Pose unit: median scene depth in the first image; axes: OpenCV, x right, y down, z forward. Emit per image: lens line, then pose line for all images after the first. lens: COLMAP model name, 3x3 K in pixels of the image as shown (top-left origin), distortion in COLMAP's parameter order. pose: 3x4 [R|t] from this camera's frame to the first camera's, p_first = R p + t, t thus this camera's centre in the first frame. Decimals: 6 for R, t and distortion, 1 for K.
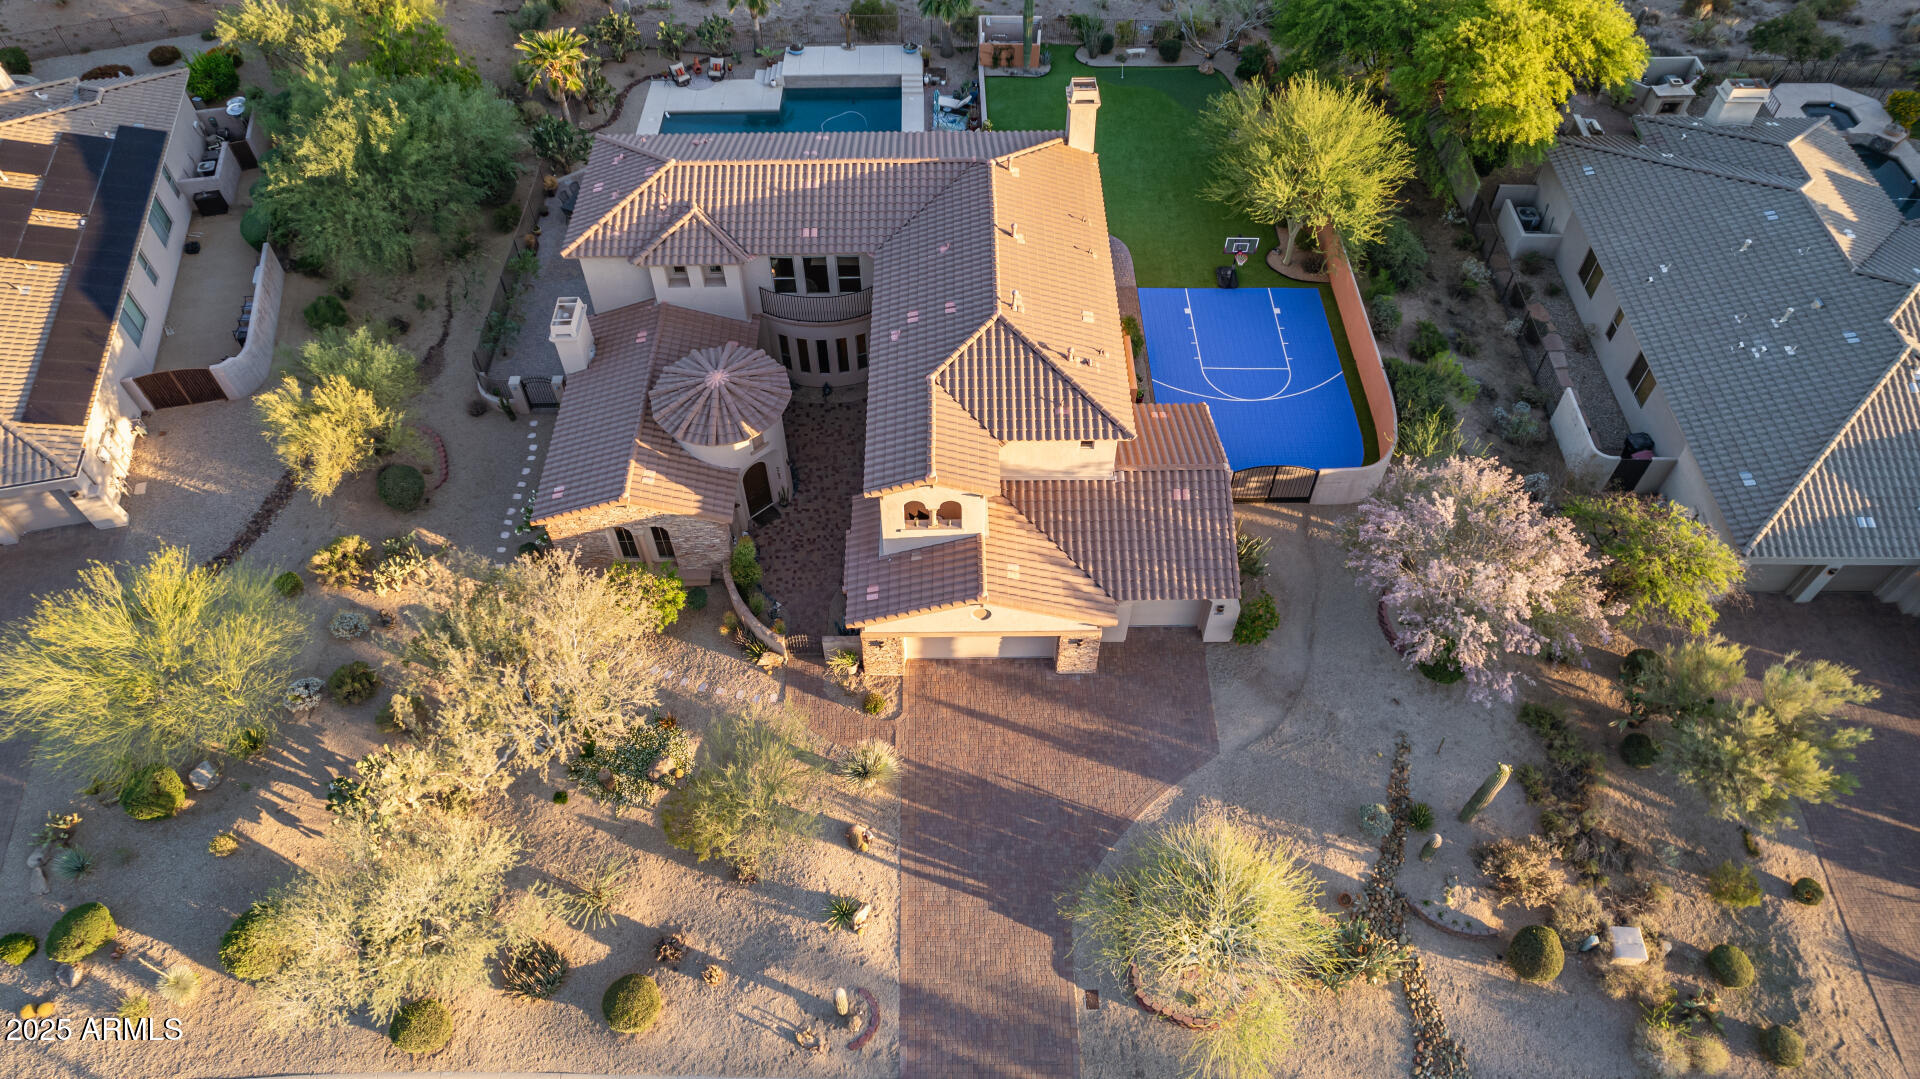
lens RADIAL K [[1223.2, 0, 961.6], [0, 1223.2, 550.5], [0, 0, 1]] dist [-0.064017, 0.059139]
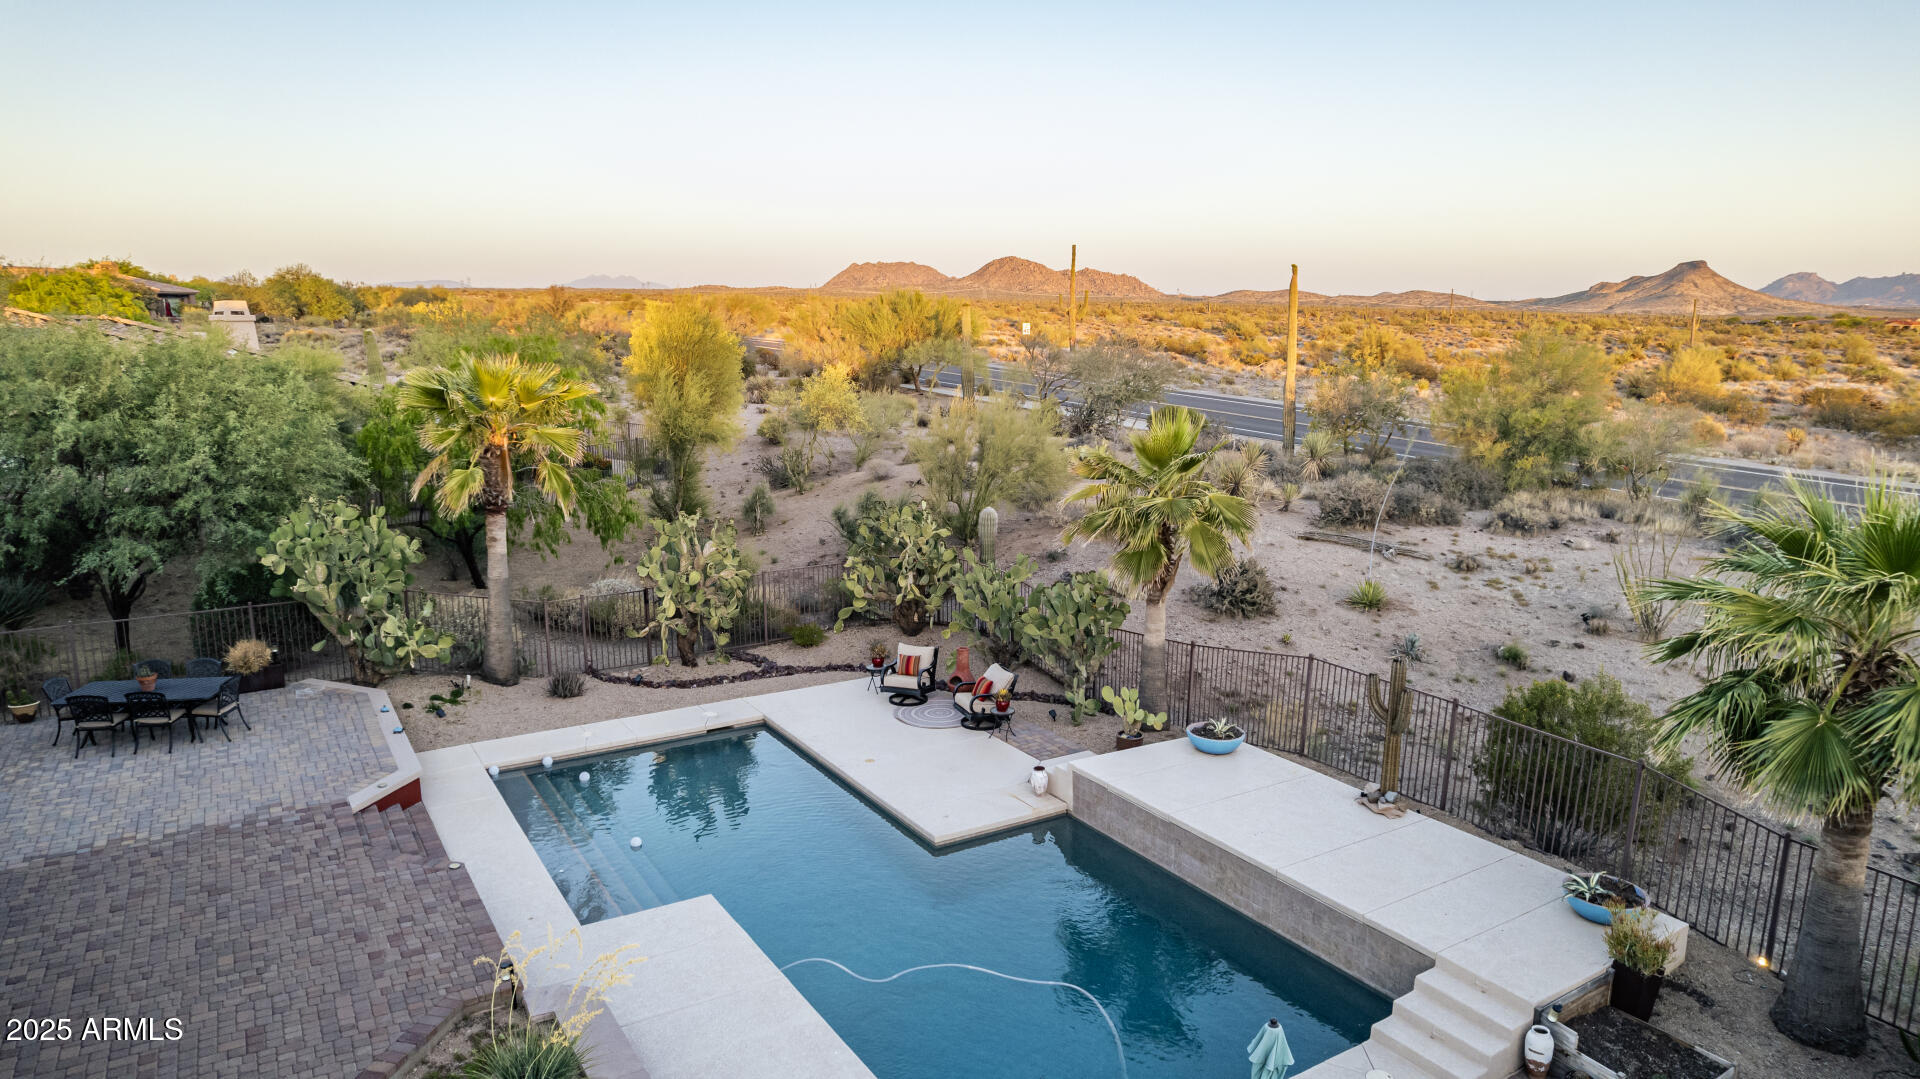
lens RADIAL K [[1223.2, 0, 968.5], [0, 1223.2, 537.4], [0, 0, 1]] dist [-0.064017, 0.059139]
pose [[0.516435, 0.159359, -0.841368, 0.098202], [-0.677808, 0.676527, -0.287904, -0.511411], [0.523328, 0.718969, 0.457396, 1.270915]]
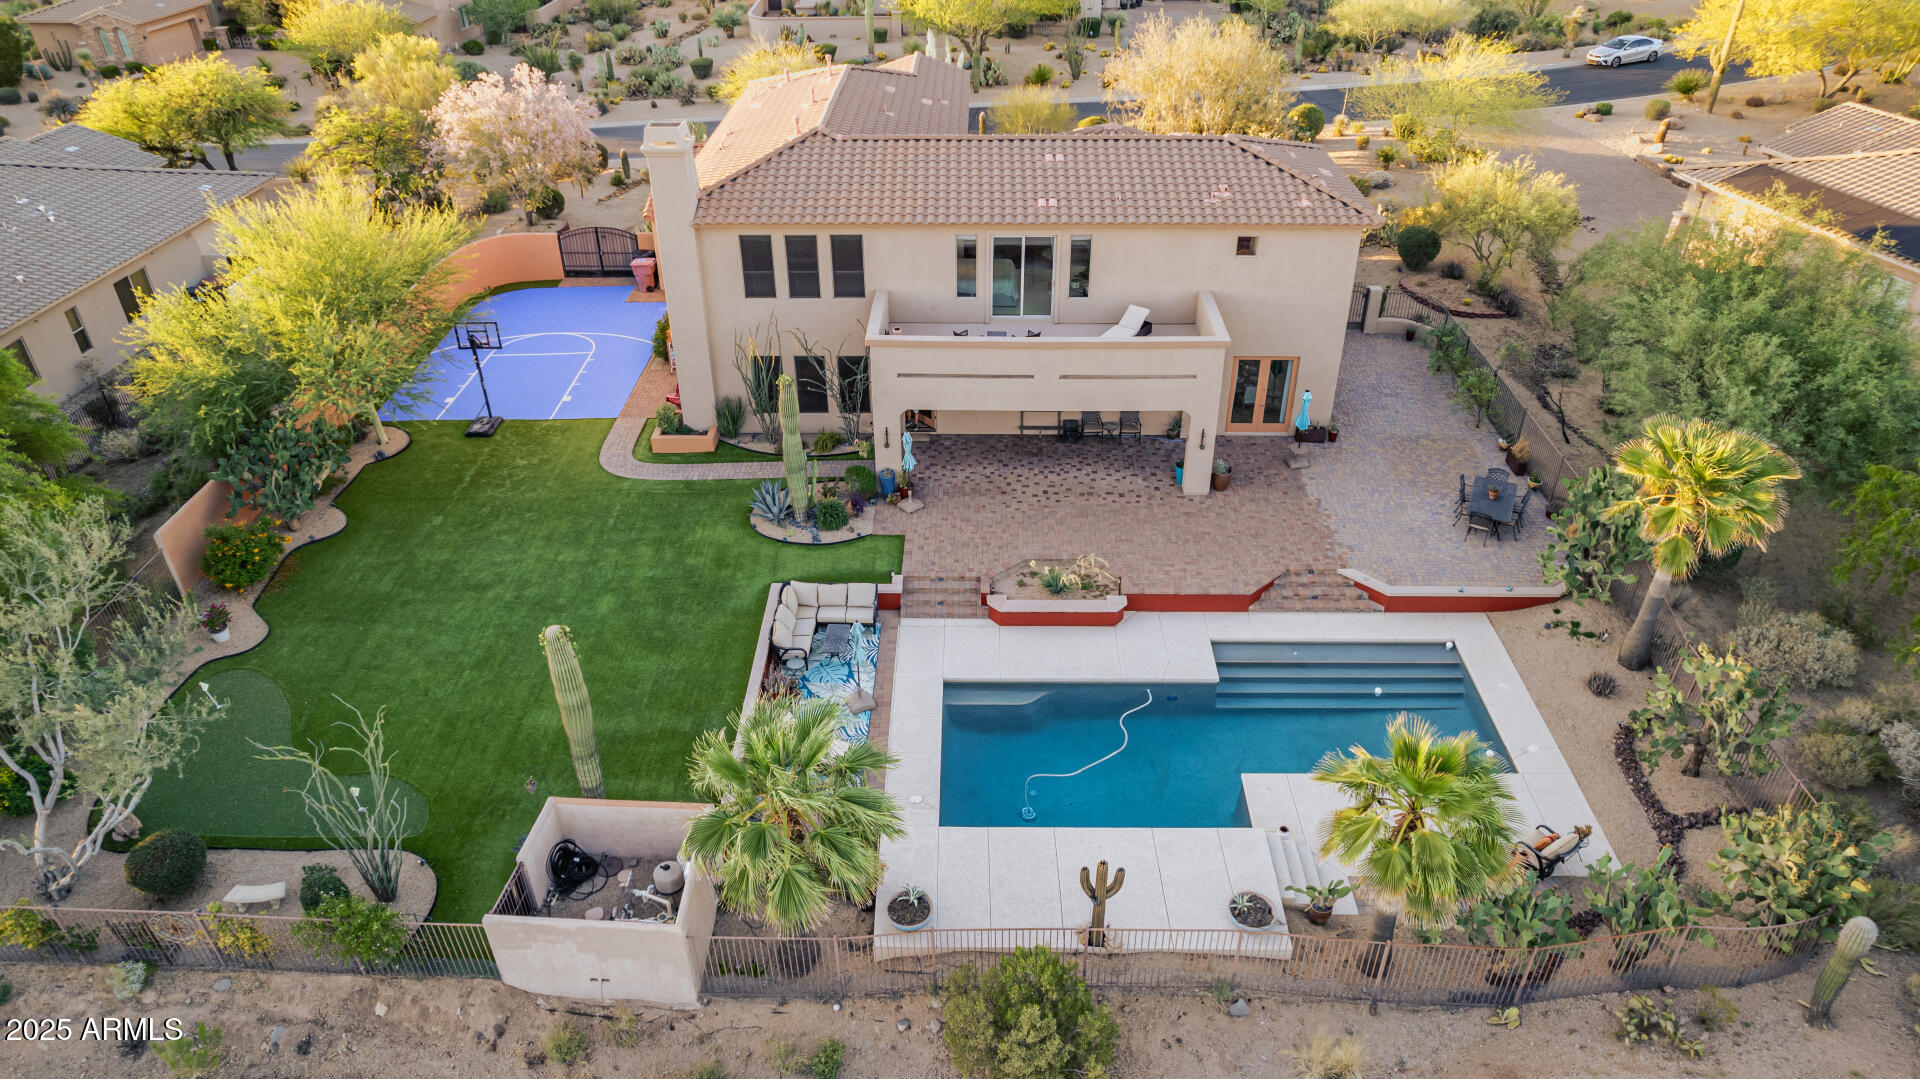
lens RADIAL K [[1223.2, 0, 964.1], [0, 1223.2, 567.4], [0, 0, 1]] dist [-0.064017, 0.059139]
pose [[-0.999572, -0.013760, 0.025800, -0.101914], [0.024789, 0.069187, 0.997296, -1.185696], [-0.015508, 0.997509, -0.068816, 1.459903]]
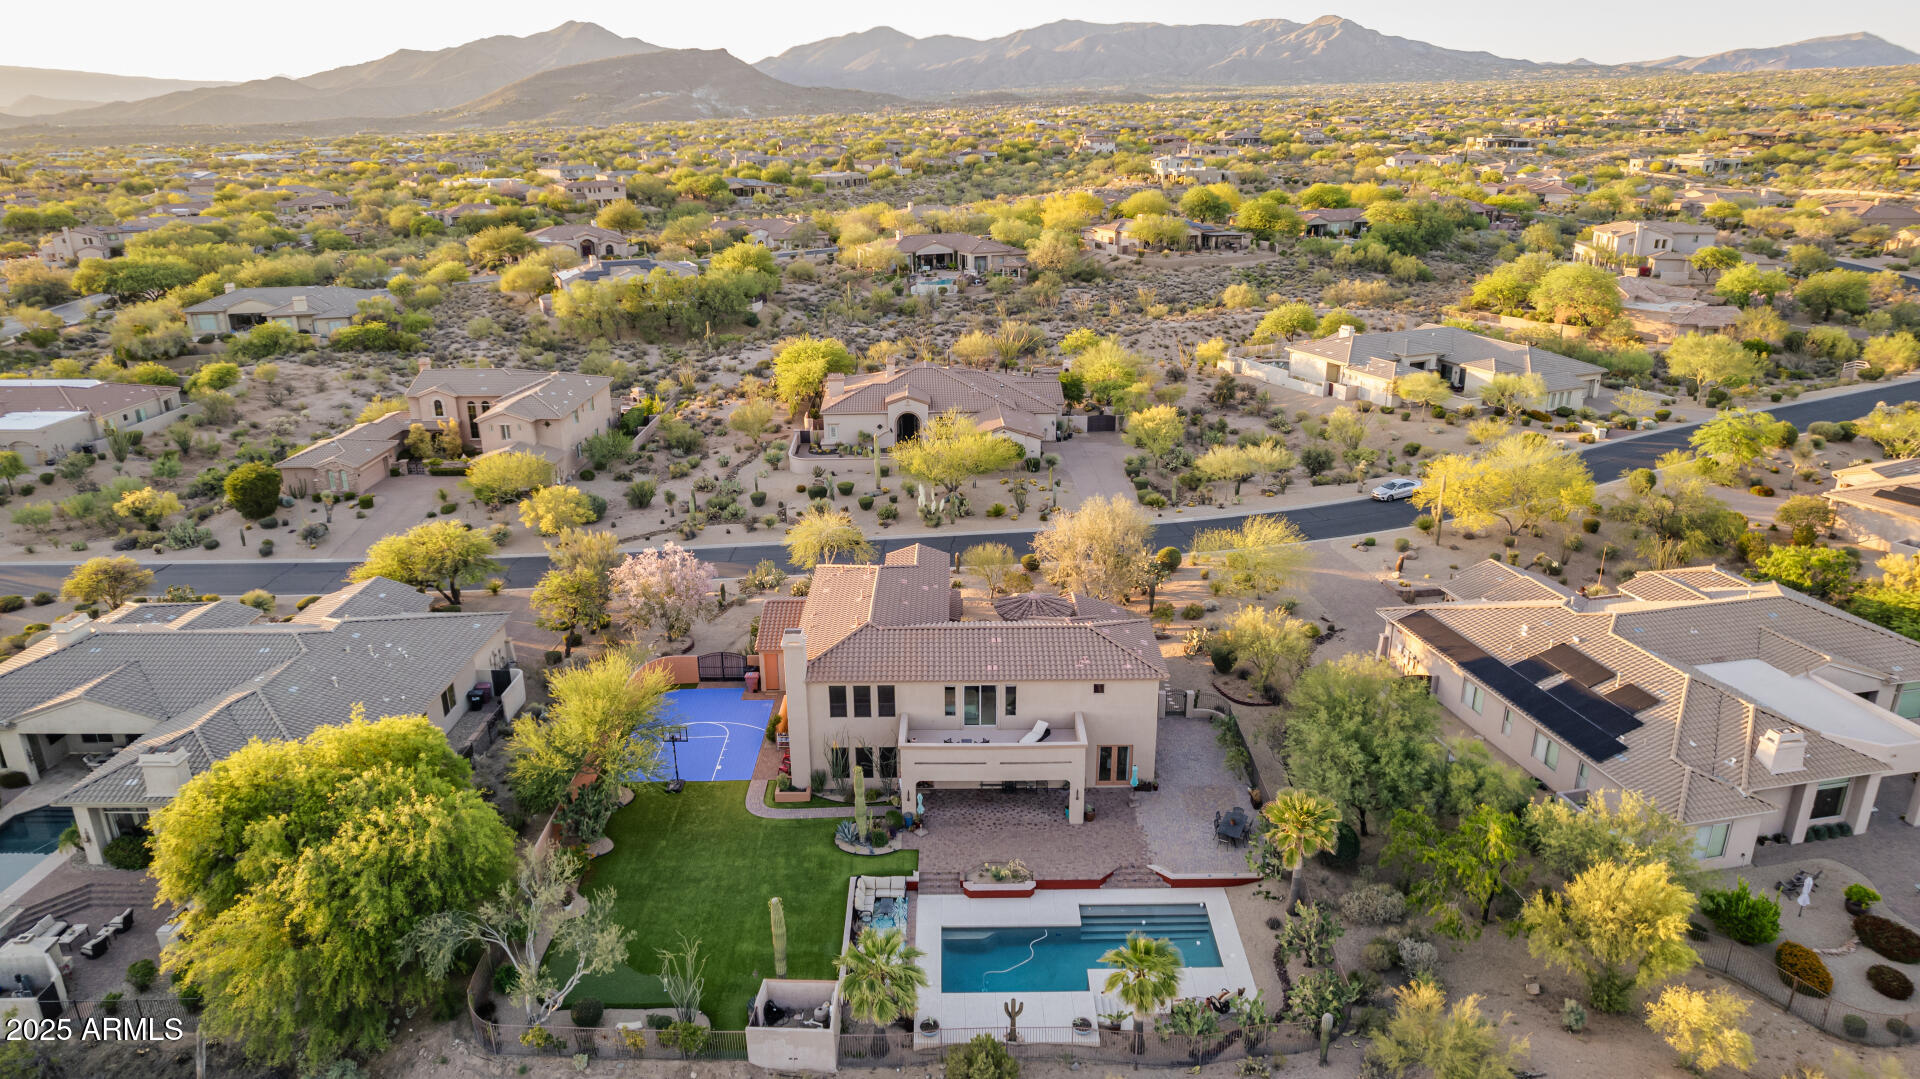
lens RADIAL K [[1223.2, 0, 961.3], [0, 1223.2, 545.6], [0, 0, 1]] dist [-0.064017, 0.059139]
pose [[-0.999929, 0.001910, 0.011761, -0.112112], [0.011771, 0.311101, 0.950304, -1.908118], [-0.001844, 0.950375, -0.311101, 1.494124]]
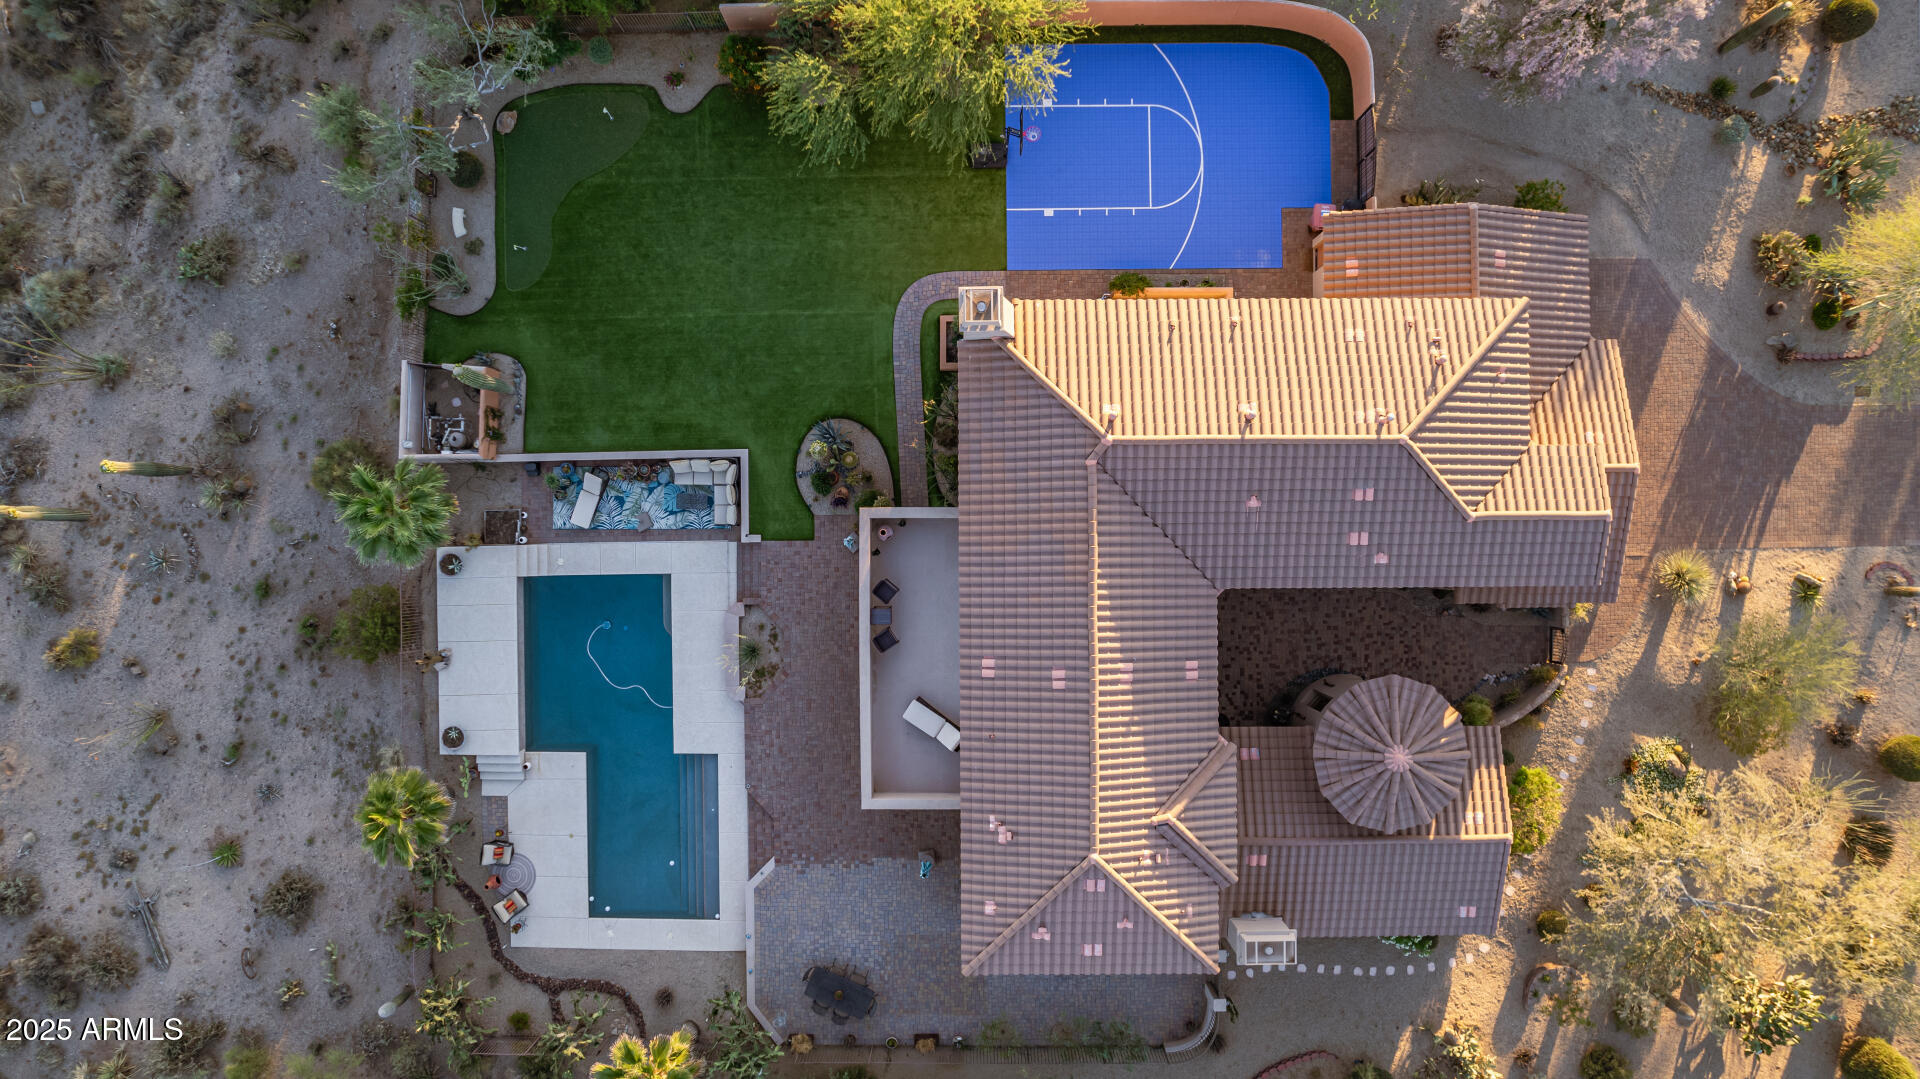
lens RADIAL K [[1223.2, 0, 962.6], [0, 1223.2, 553.7], [0, 0, 1]] dist [-0.064017, 0.059139]
pose [[0.007140, -0.999939, -0.008458, -0.045351], [0.795554, 0.000556, 0.605883, -0.931089], [-0.605841, -0.011055, 0.795509, 0.486270]]
